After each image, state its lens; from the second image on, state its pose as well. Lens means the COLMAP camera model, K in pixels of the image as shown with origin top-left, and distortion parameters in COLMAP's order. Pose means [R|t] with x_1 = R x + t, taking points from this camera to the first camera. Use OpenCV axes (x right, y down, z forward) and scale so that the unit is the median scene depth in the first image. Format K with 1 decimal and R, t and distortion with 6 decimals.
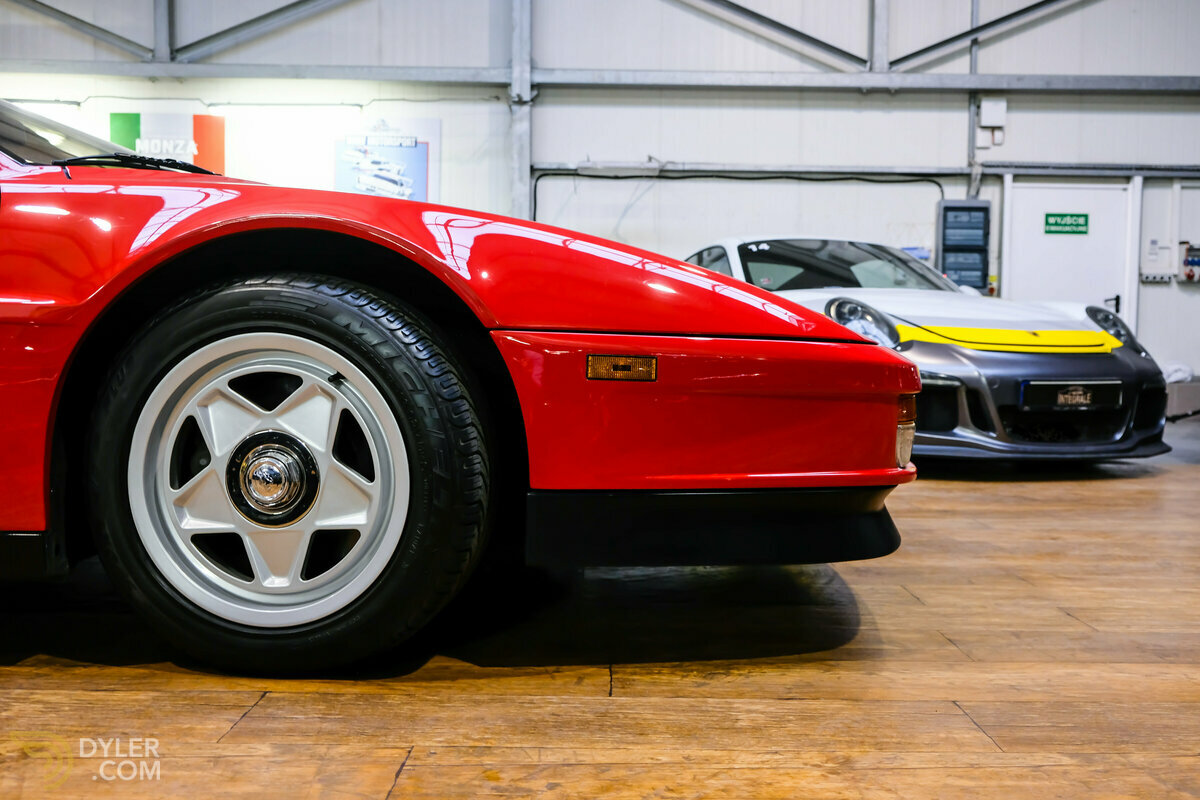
lens RADIAL K [[1044.4, 0, 625.6], [0, 1044.4, 401.8], [0, 0, 1]] dist [0.006546, -0.004681]
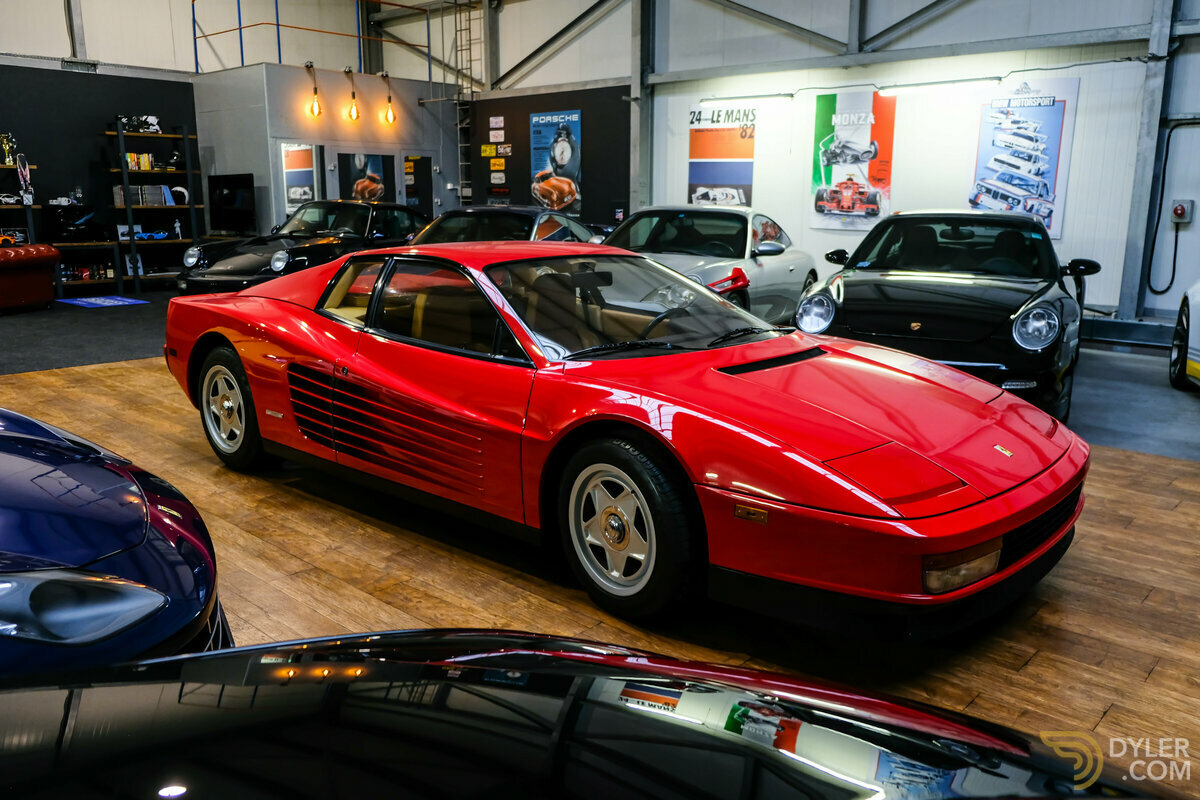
lens RADIAL K [[930.8, 0, 621.3], [0, 930.8, 387.3], [0, 0, 1]] dist [-0.048429, 0.054430]
pose [[0.735767, 0.128223, -0.664986, 0.160128], [-0.029931, 0.987110, 0.157218, -0.090538], [0.676573, -0.095772, 0.730121, -0.065792]]
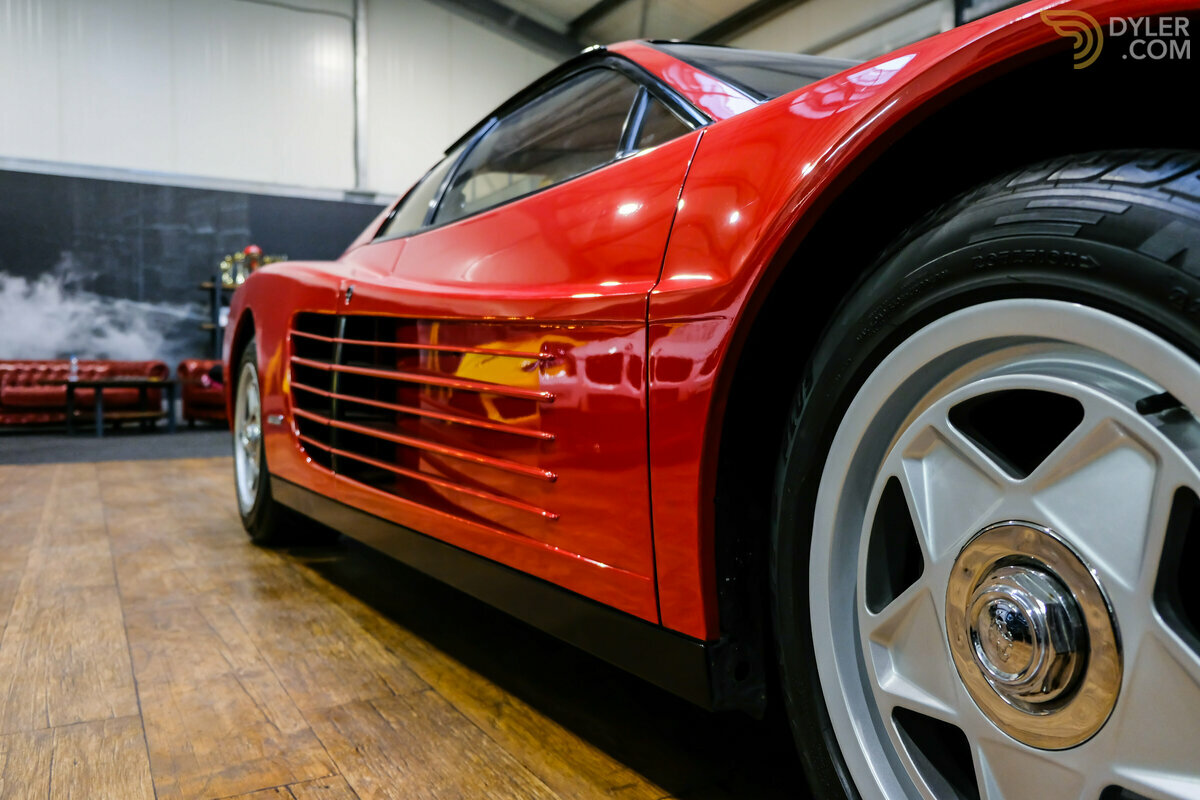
lens RADIAL K [[930.8, 0, 621.3], [0, 930.8, 387.3], [0, 0, 1]] dist [-0.048429, 0.054430]
pose [[0.488649, -0.014683, -0.872357, -0.014082], [-0.026818, 0.999133, -0.031838, -0.002154], [0.872068, 0.038952, 0.487831, 0.113818]]
